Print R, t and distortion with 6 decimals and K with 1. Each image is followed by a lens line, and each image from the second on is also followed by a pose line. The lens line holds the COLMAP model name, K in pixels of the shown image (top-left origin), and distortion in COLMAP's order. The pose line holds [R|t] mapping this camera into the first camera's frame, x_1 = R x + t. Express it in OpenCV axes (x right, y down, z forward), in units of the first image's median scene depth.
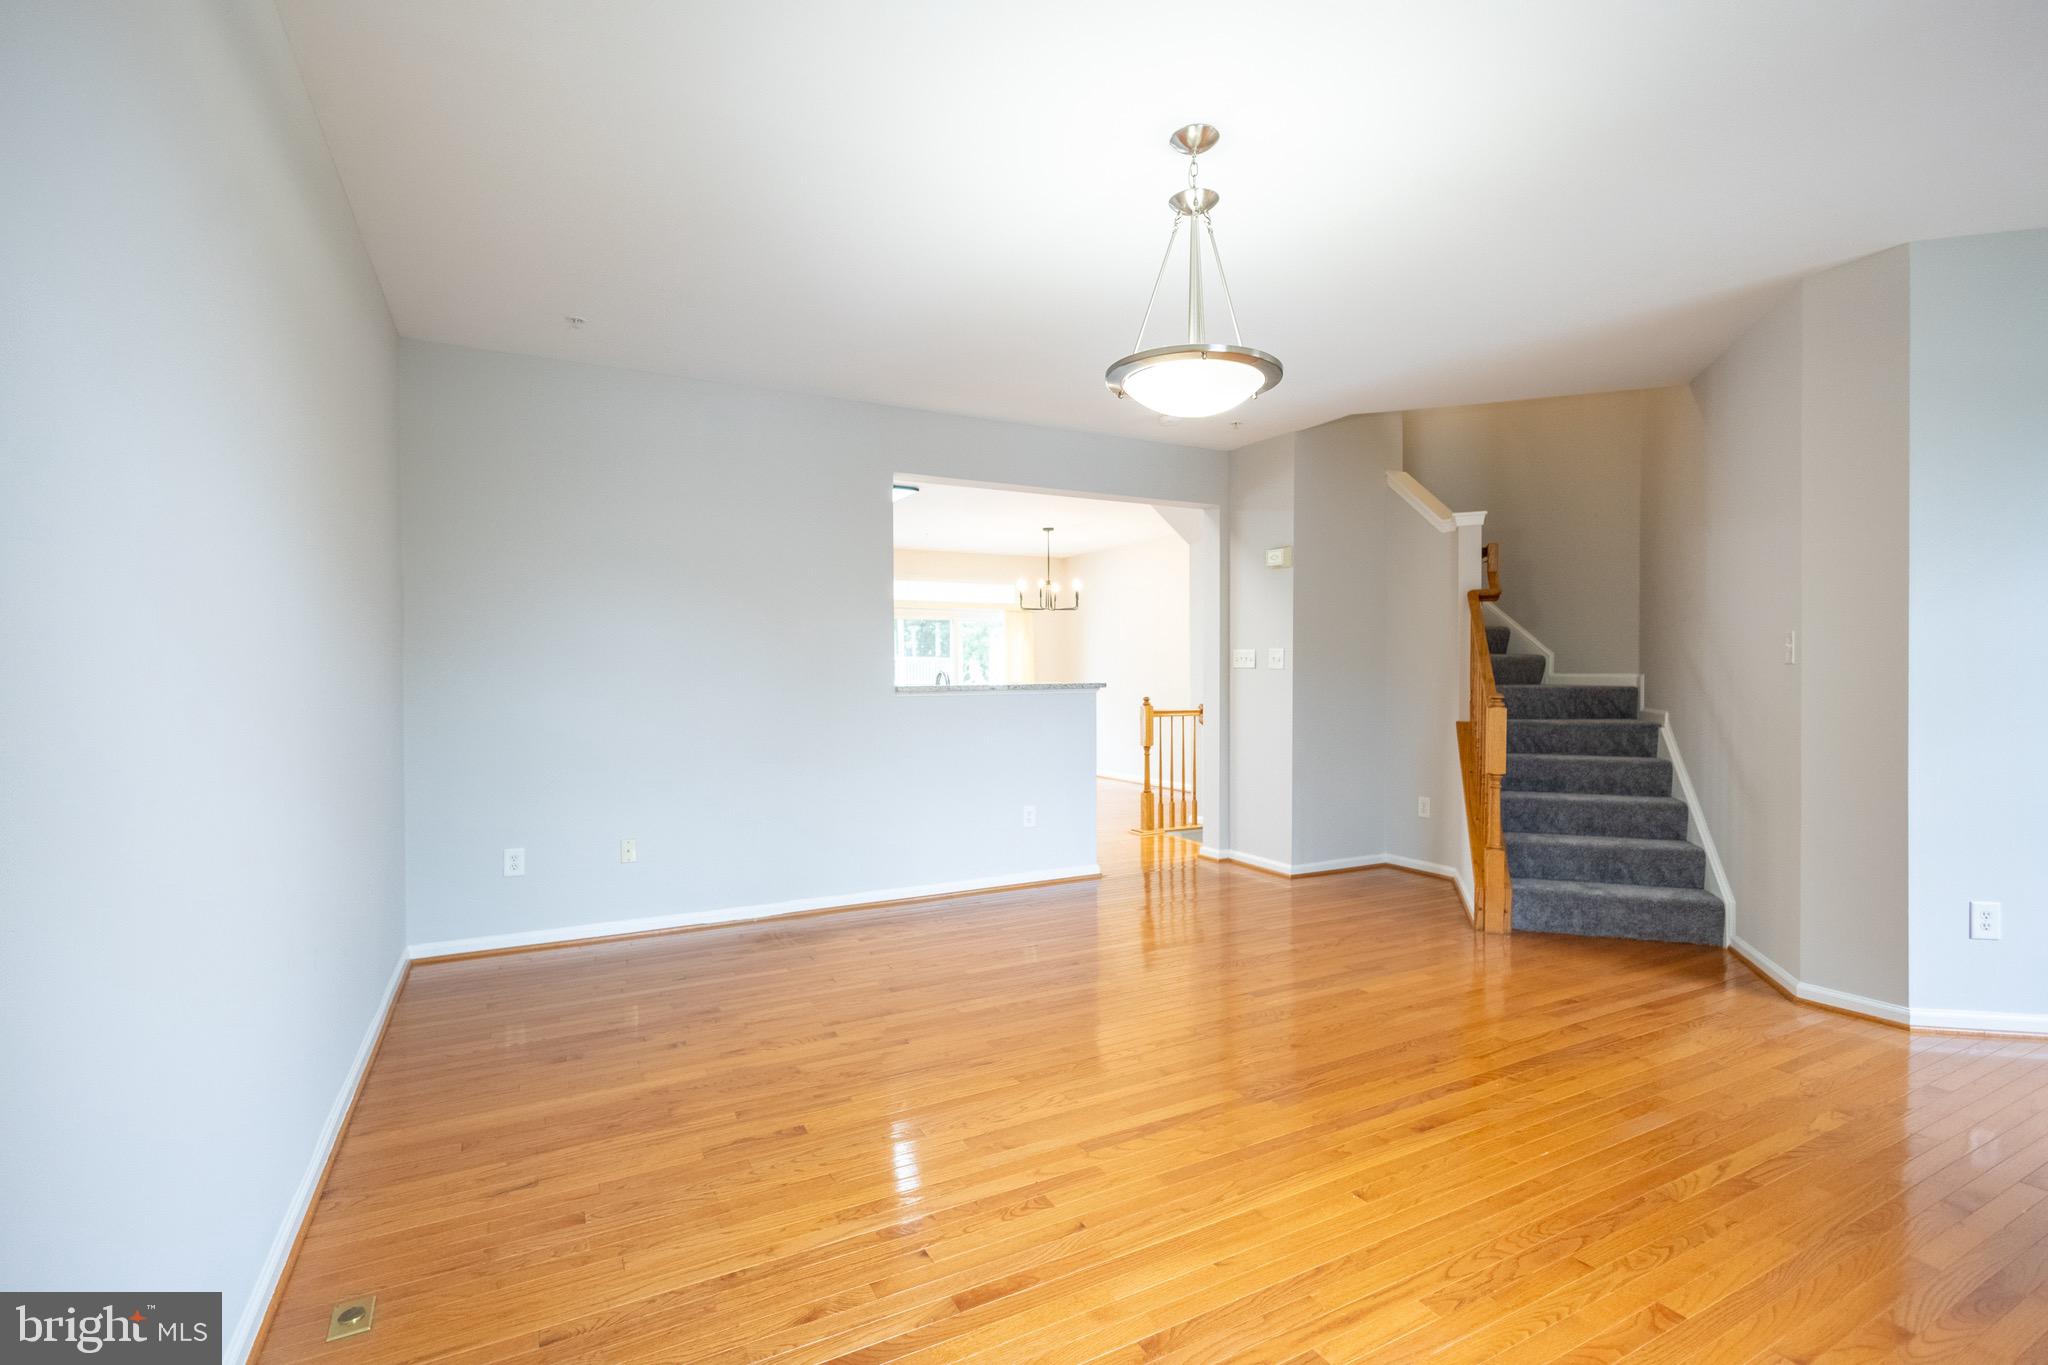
lens RADIAL K [[935.8, 0, 1022.0], [0, 935.8, 672.9], [0, 0, 1]] dist [0.009553, -0.002558]
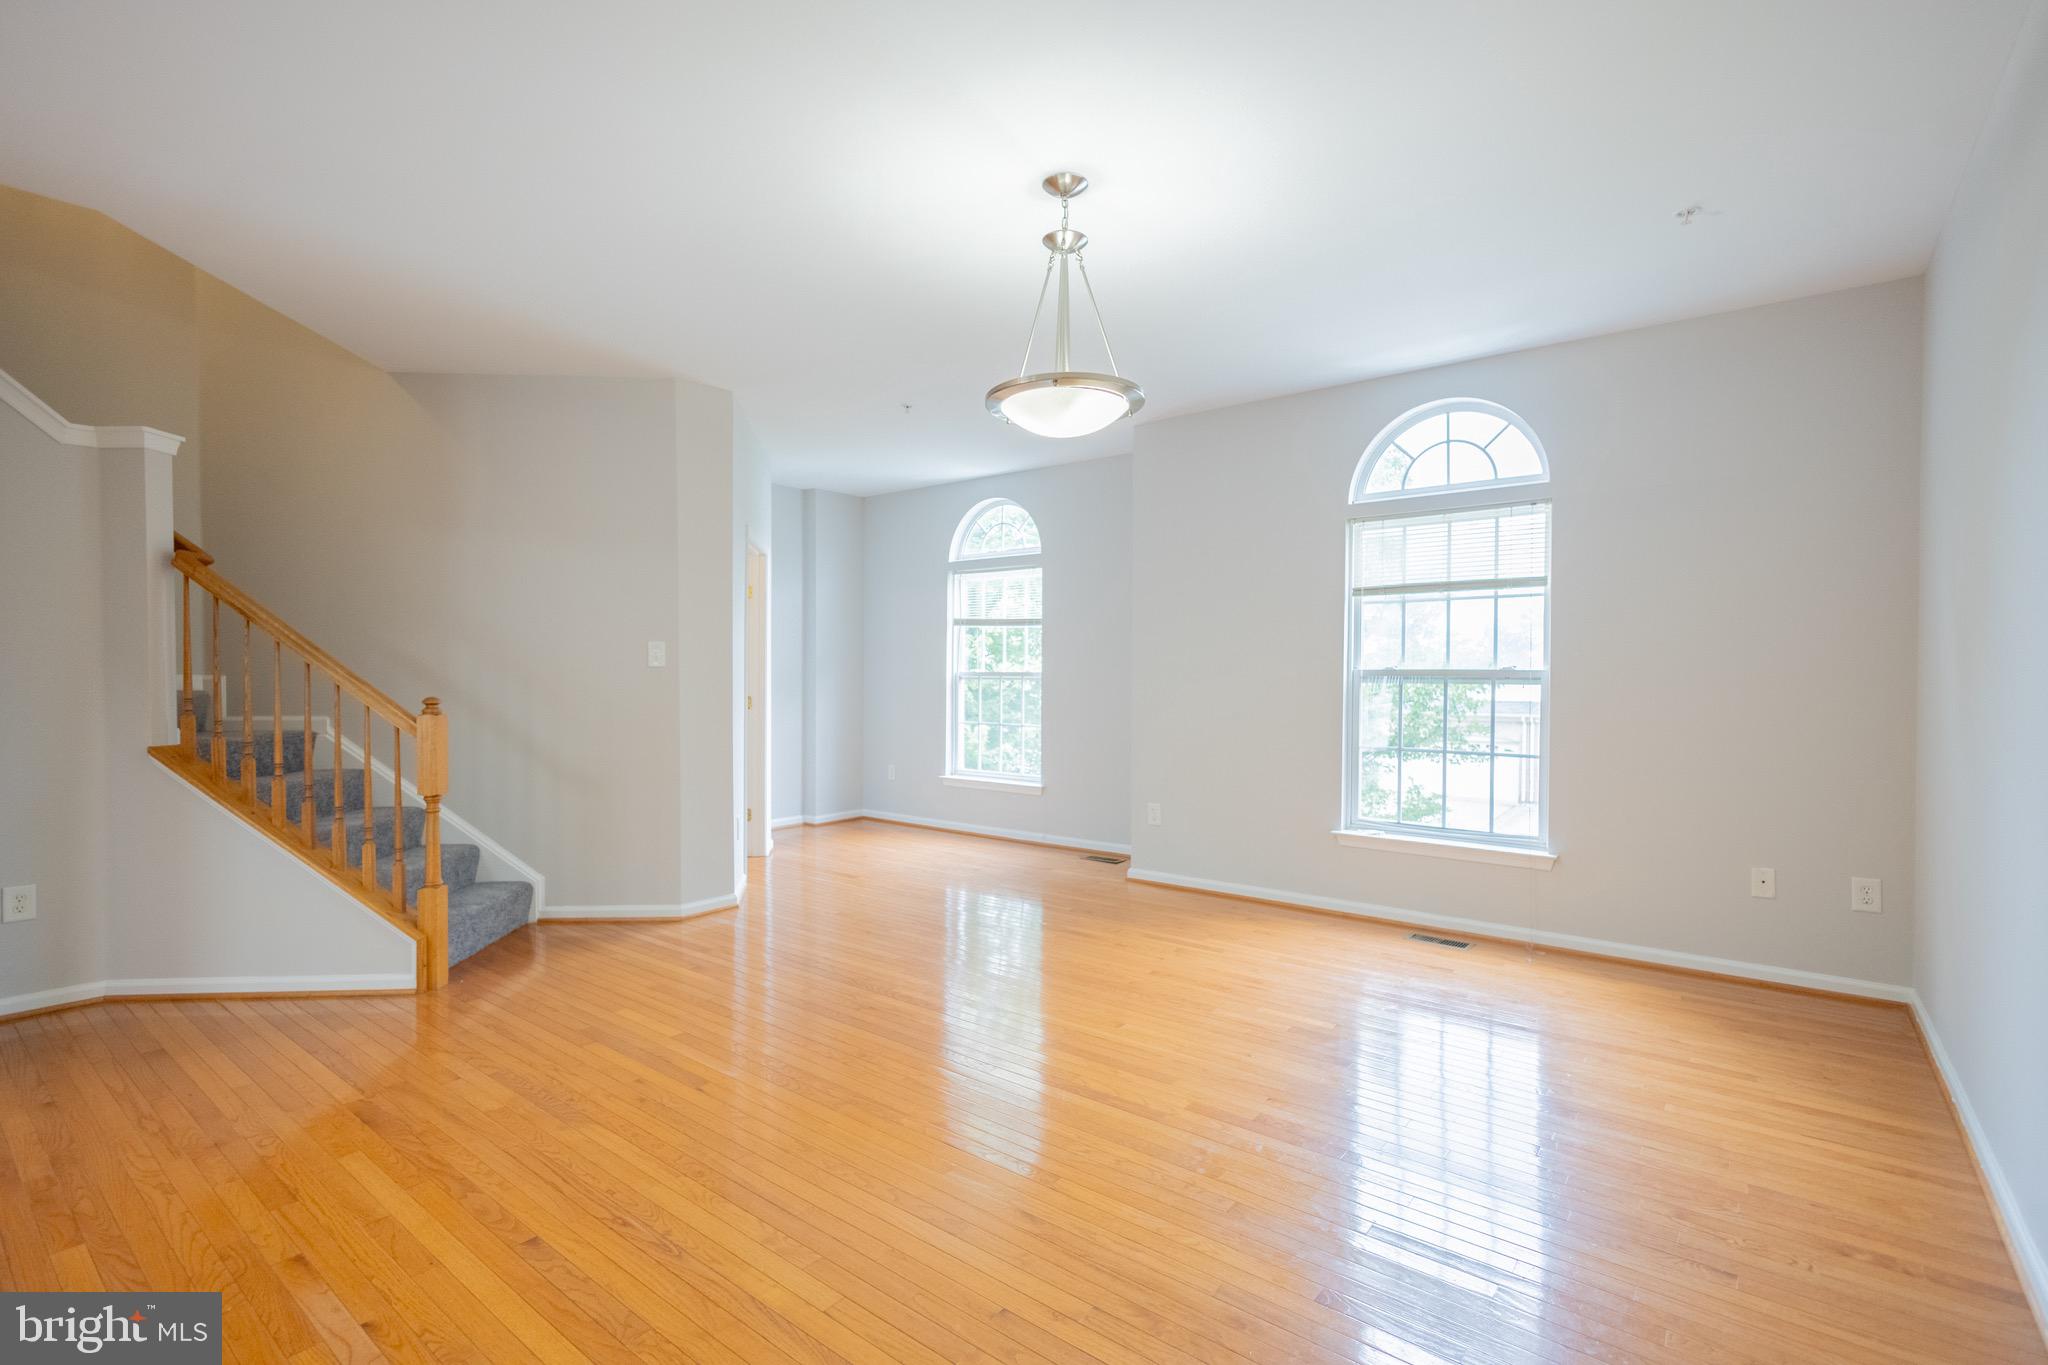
lens RADIAL K [[935.8, 0, 1011.4], [0, 935.8, 684.3], [0, 0, 1]] dist [0.009553, -0.002558]
pose [[-0.392346, -0.003858, 0.919810, -0.603483], [-0.004325, 0.999988, 0.002349, 0.006301], [-0.919808, -0.003056, -0.392357, 1.122156]]
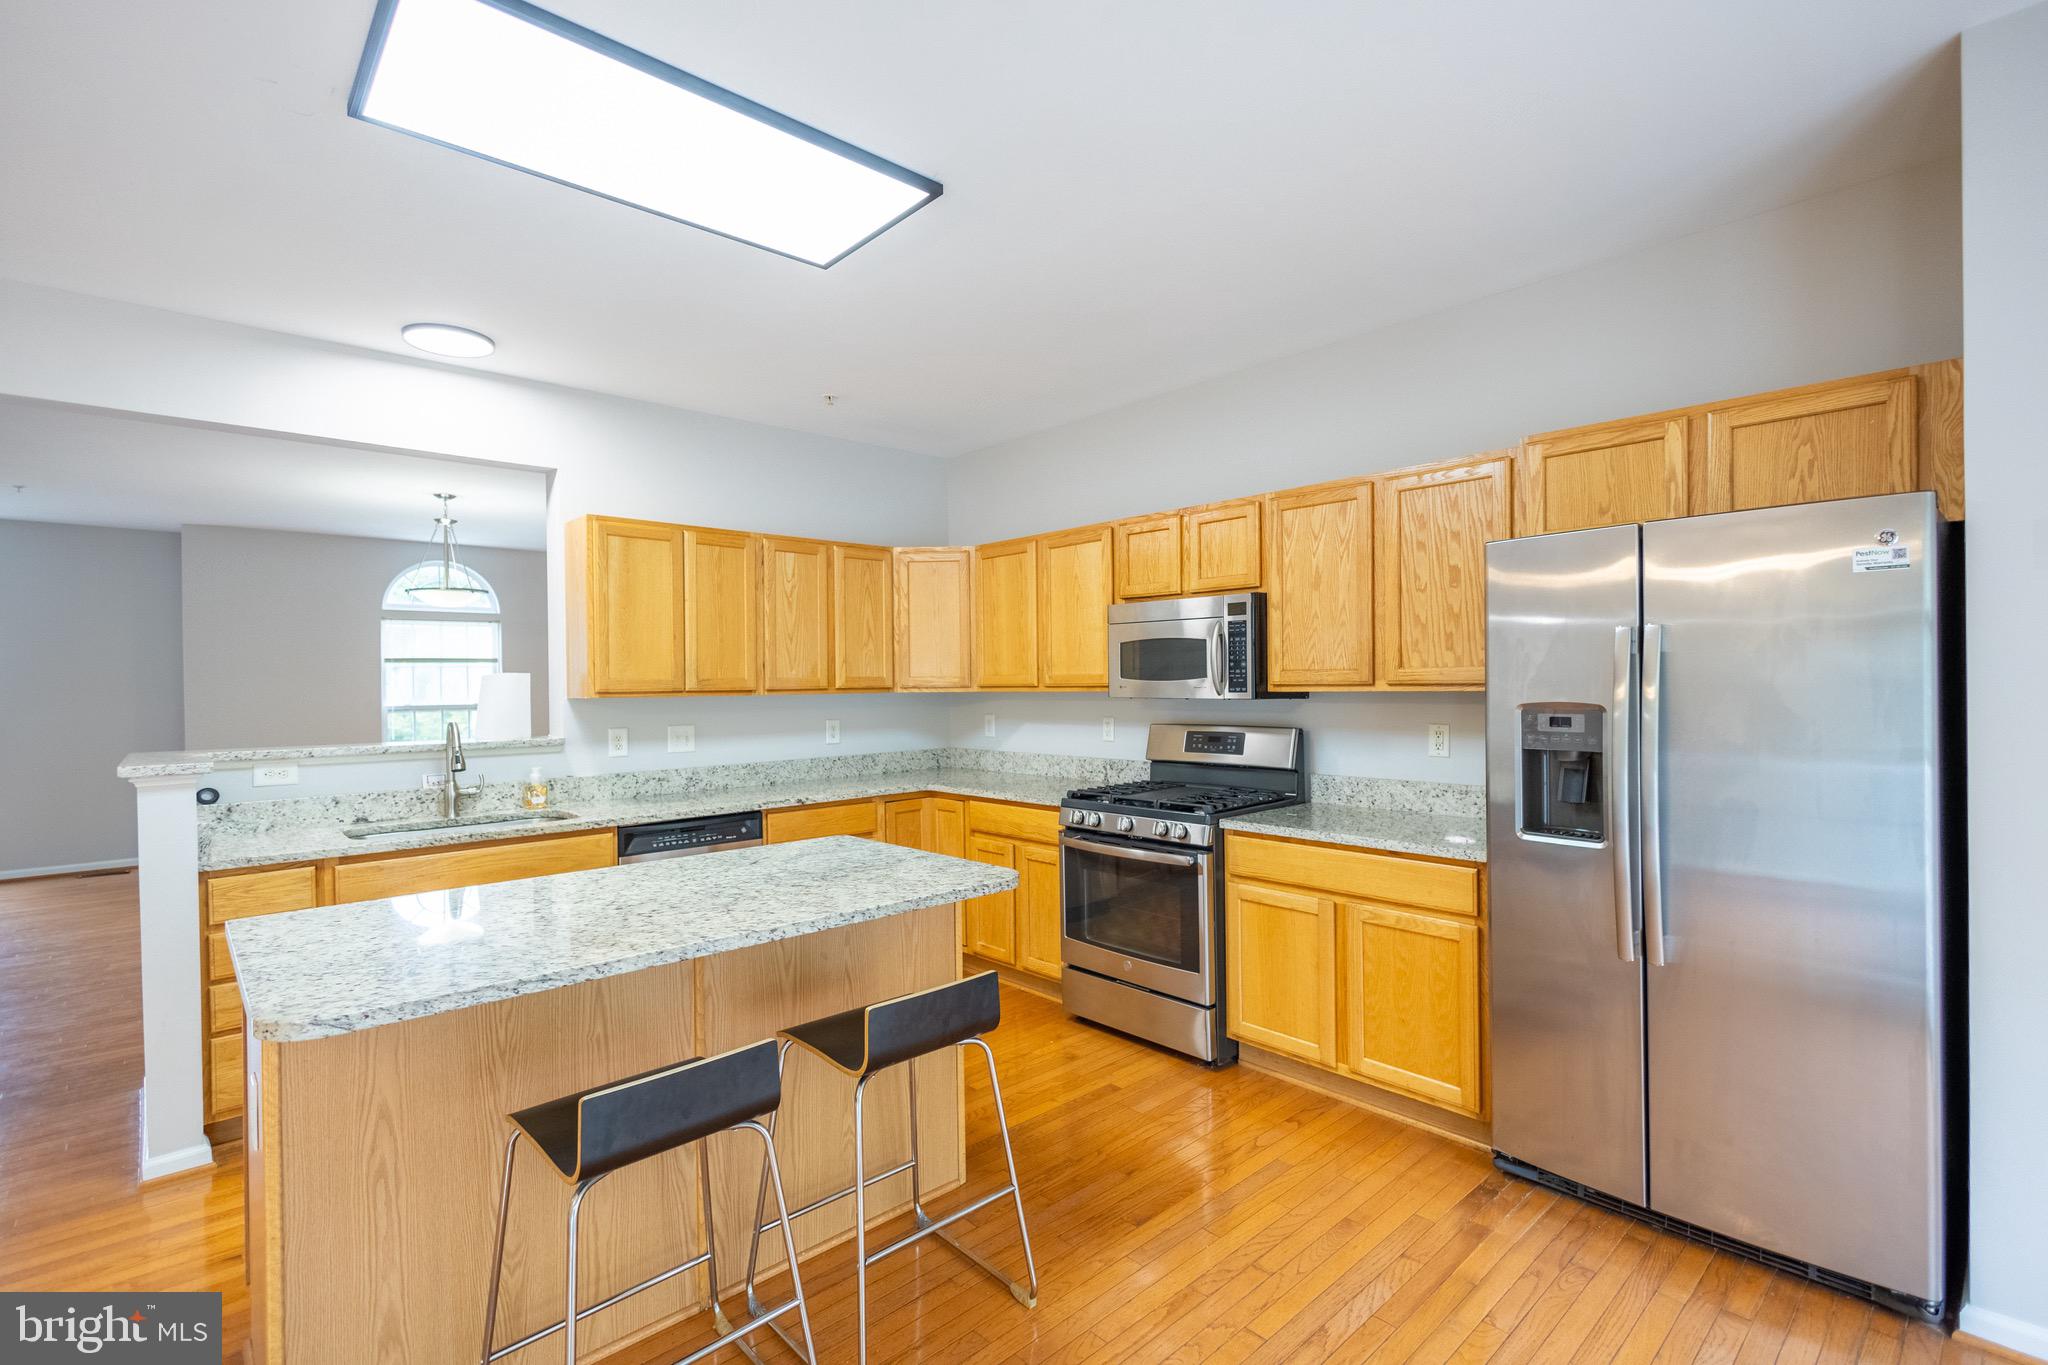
lens RADIAL K [[935.8, 0, 1022.5], [0, 935.8, 686.3], [0, 0, 1]] dist [0.009553, -0.002558]
pose [[-0.967935, 0.021427, -0.250286, -0.476609], [0.021870, 0.999760, 0.001009, -0.031791], [0.250247, -0.004497, -0.968172, 2.794843]]
